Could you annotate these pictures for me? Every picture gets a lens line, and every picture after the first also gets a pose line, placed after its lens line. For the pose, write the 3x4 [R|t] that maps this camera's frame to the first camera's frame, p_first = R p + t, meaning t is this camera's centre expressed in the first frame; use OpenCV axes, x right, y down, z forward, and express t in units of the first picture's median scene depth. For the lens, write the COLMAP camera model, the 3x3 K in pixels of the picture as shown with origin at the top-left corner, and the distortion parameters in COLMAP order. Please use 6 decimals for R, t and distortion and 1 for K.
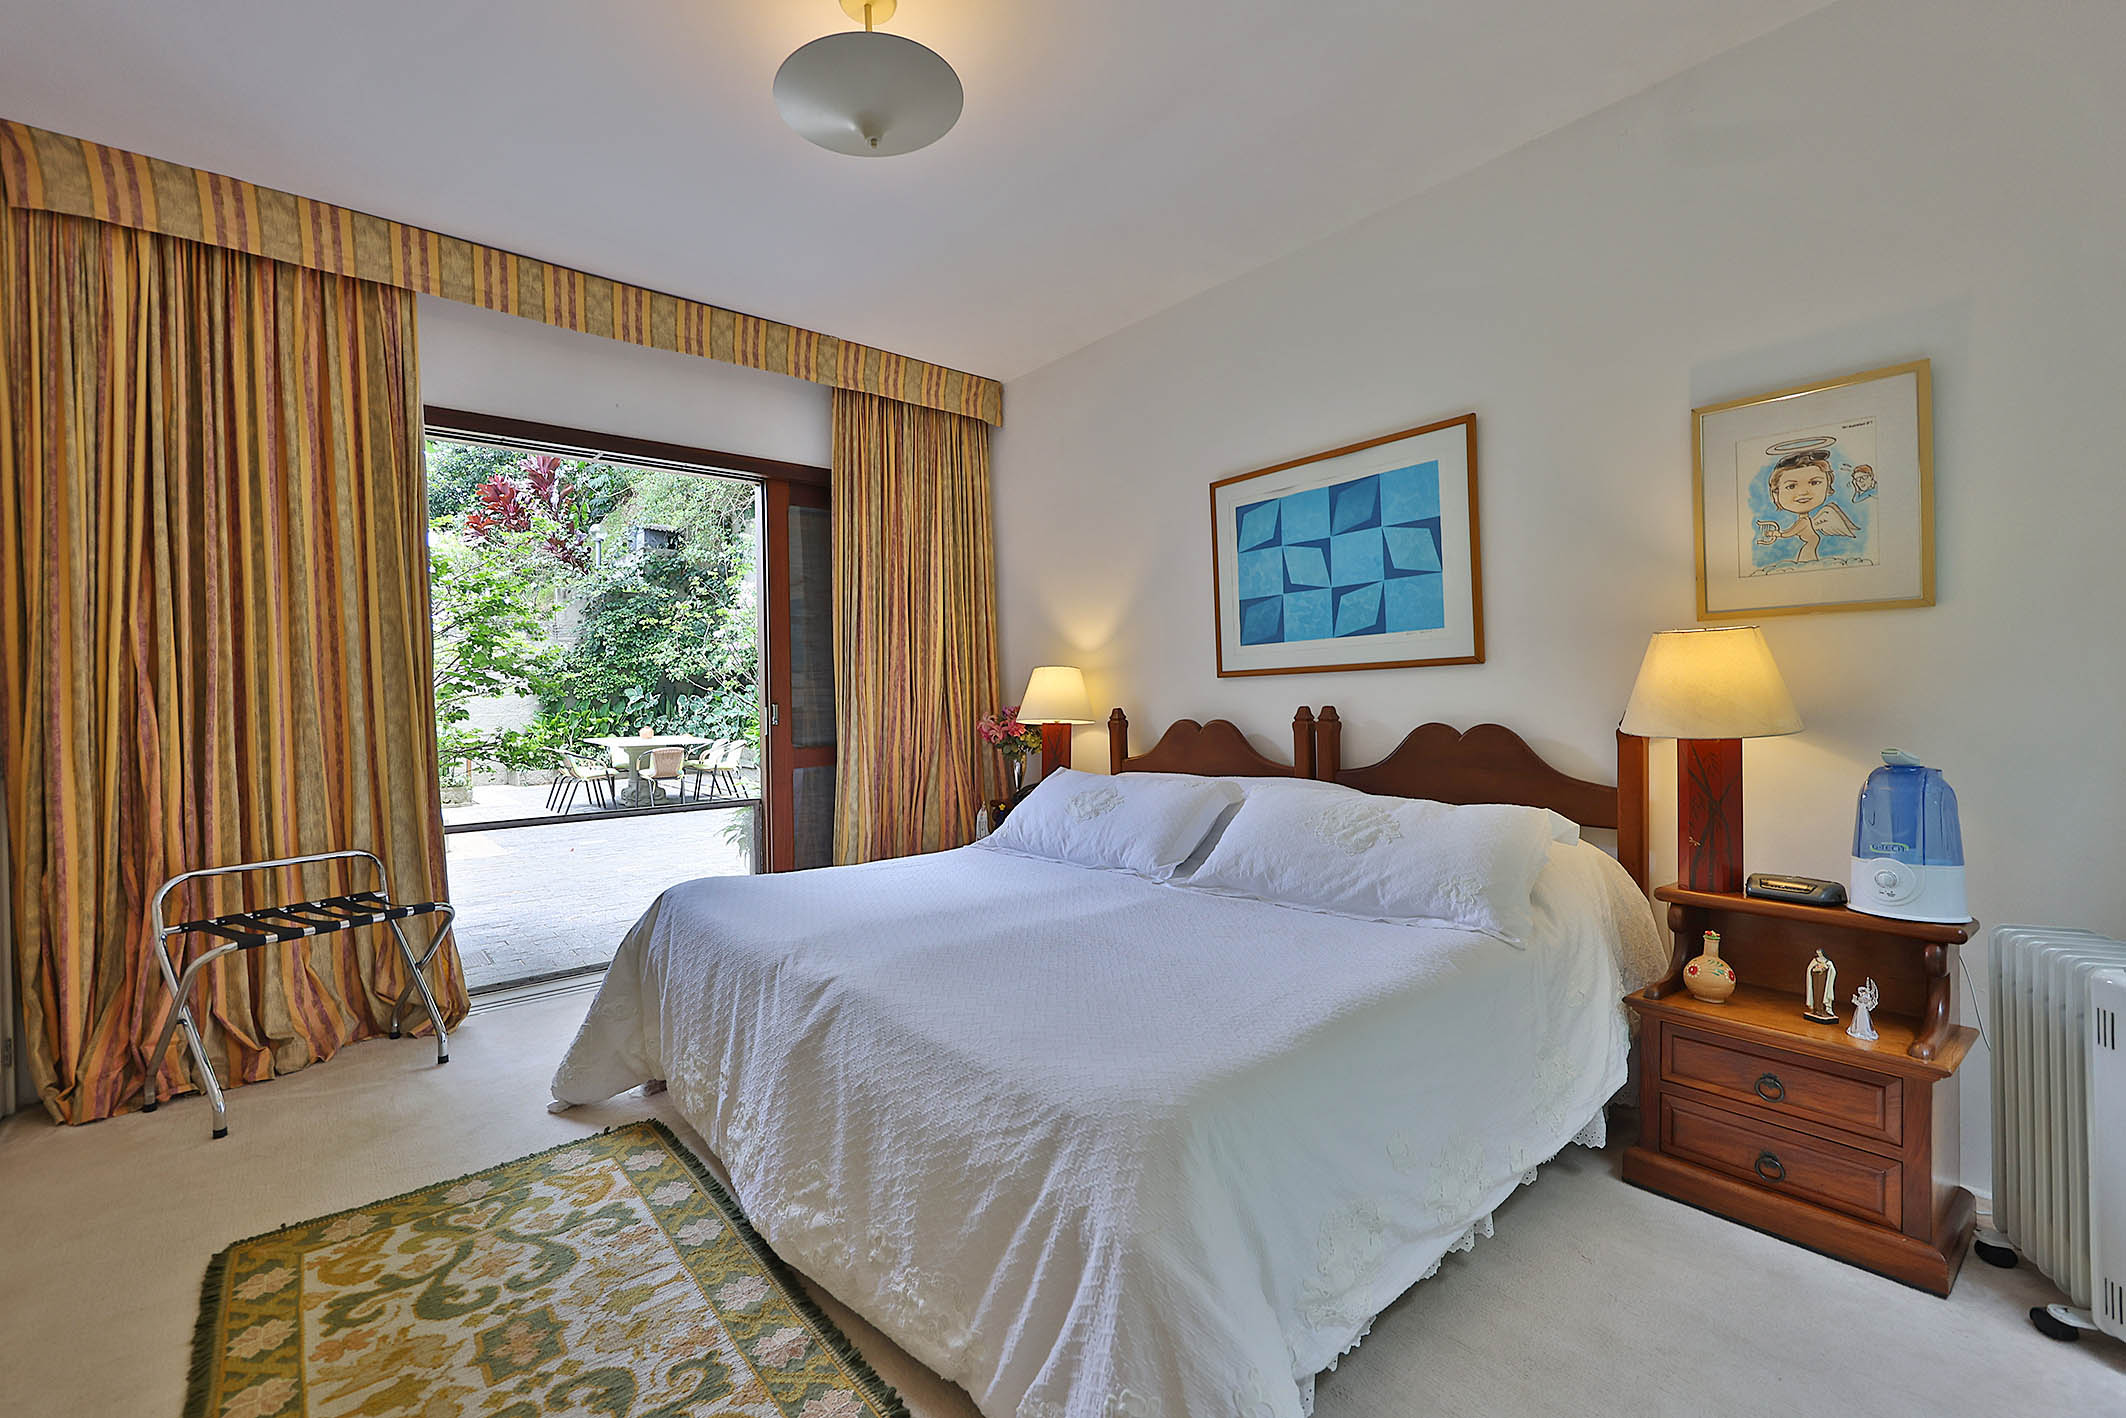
lens RADIAL K [[864.0, 0, 1050.9], [0, 864.0, 700.8], [0, 0, 1]] dist [-0.002032, -0.000337]
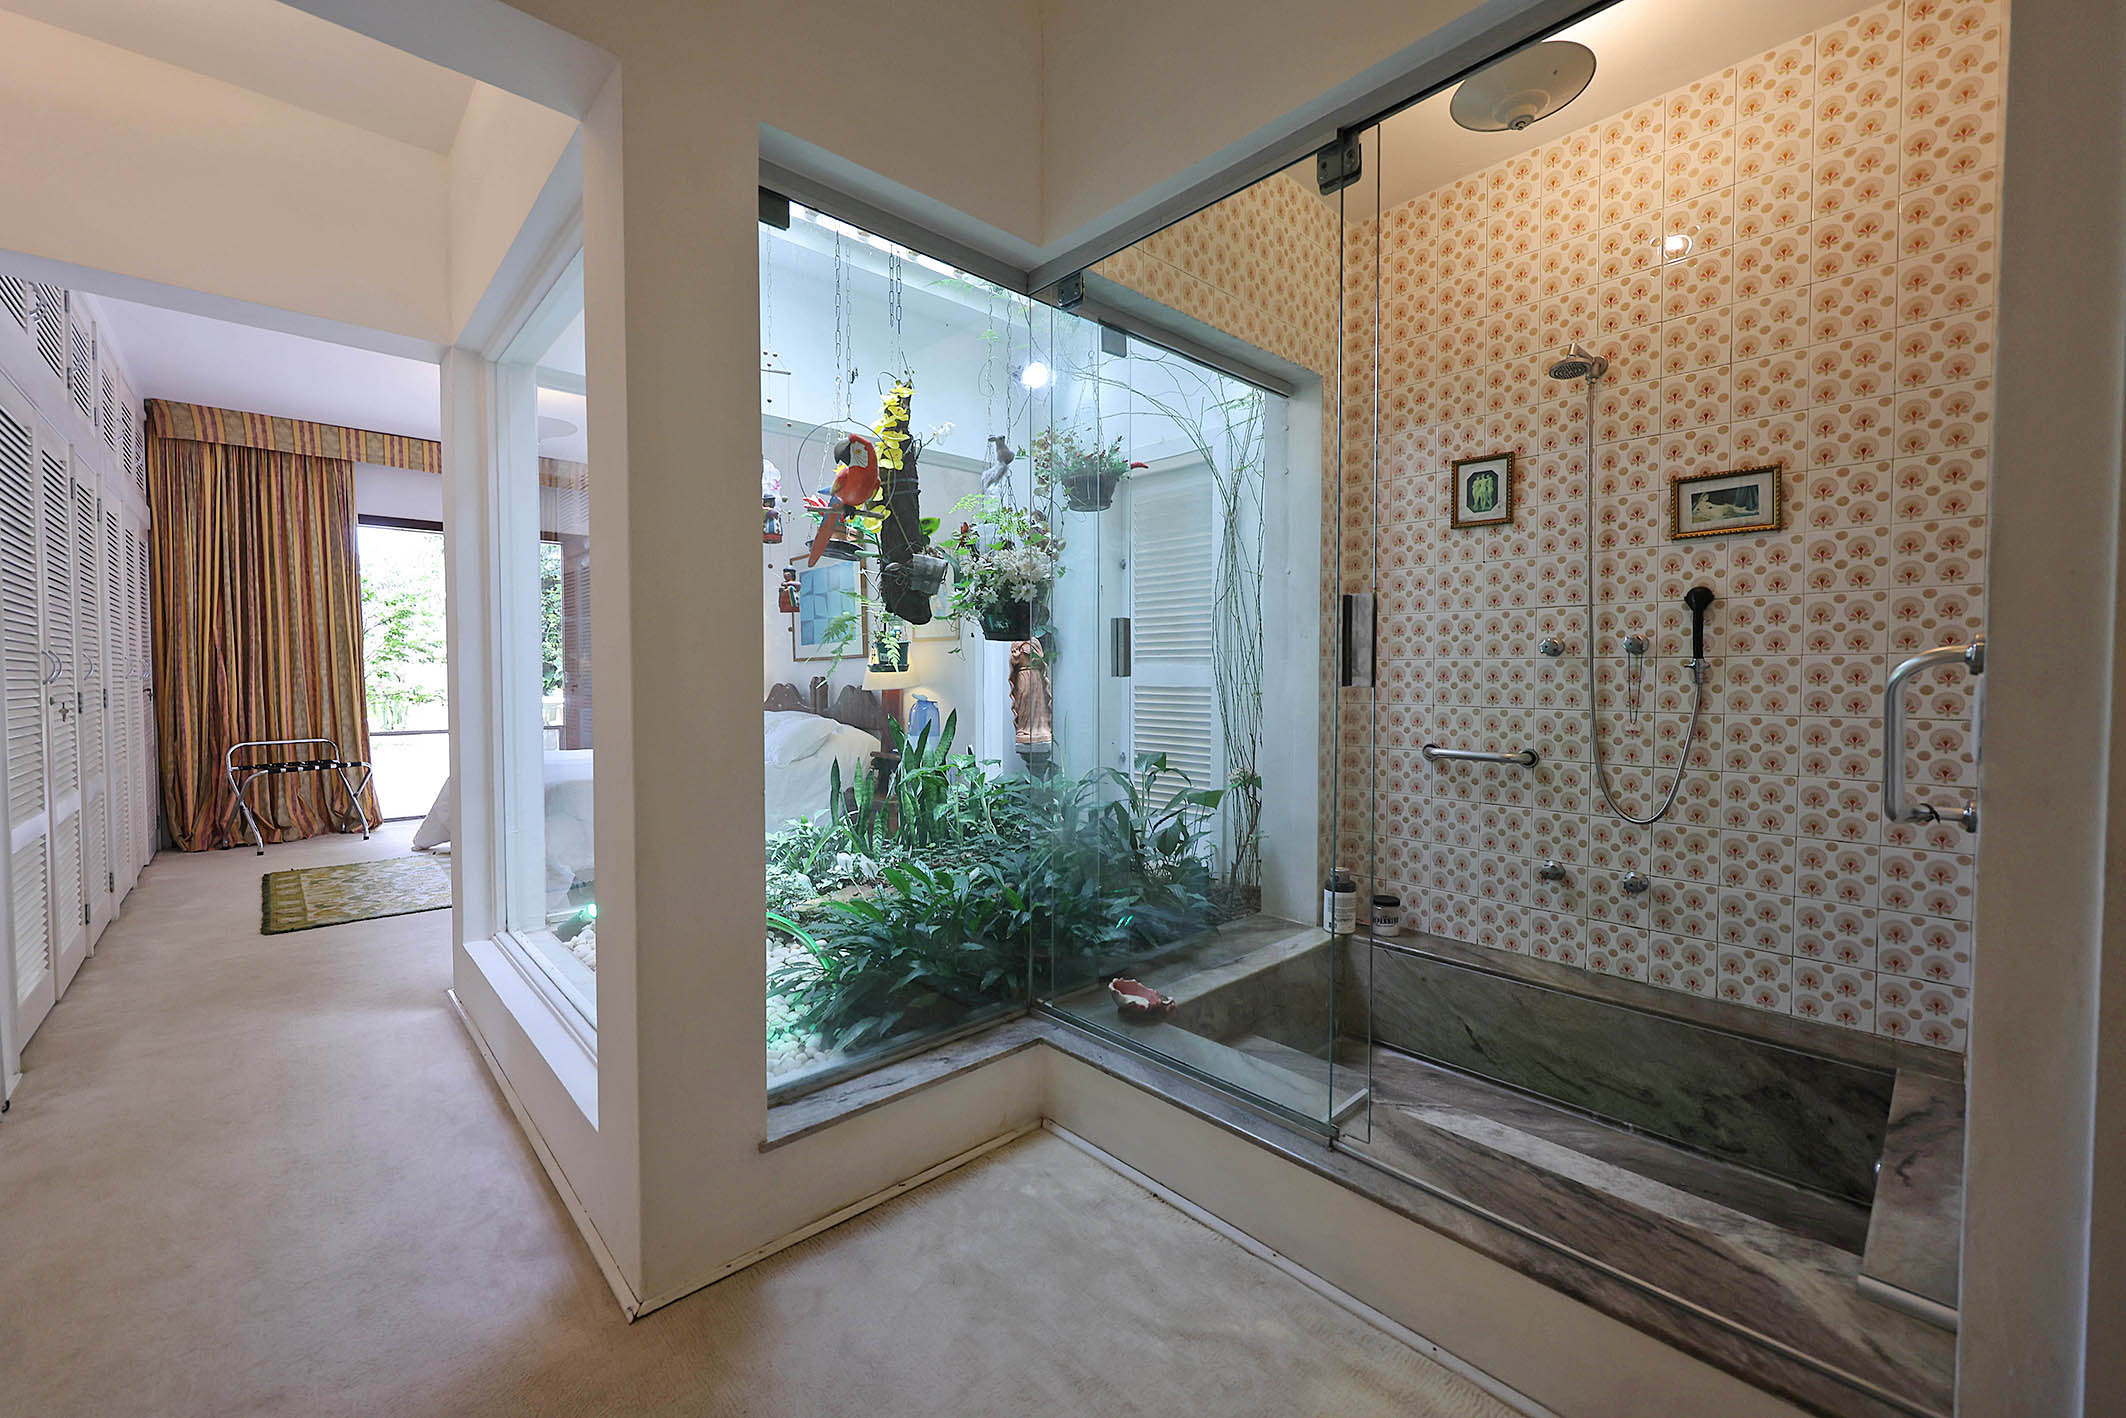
lens RADIAL K [[833.5, 0, 1055.0], [0, 833.5, 699.8], [0, 0, 1]] dist [0.000594, 0.000050]
pose [[0.999070, 0.017855, 0.039257, 0.887057], [-0.018809, 0.999533, 0.024079, 0.001694], [-0.038809, -0.024795, 0.998939, -1.086696]]
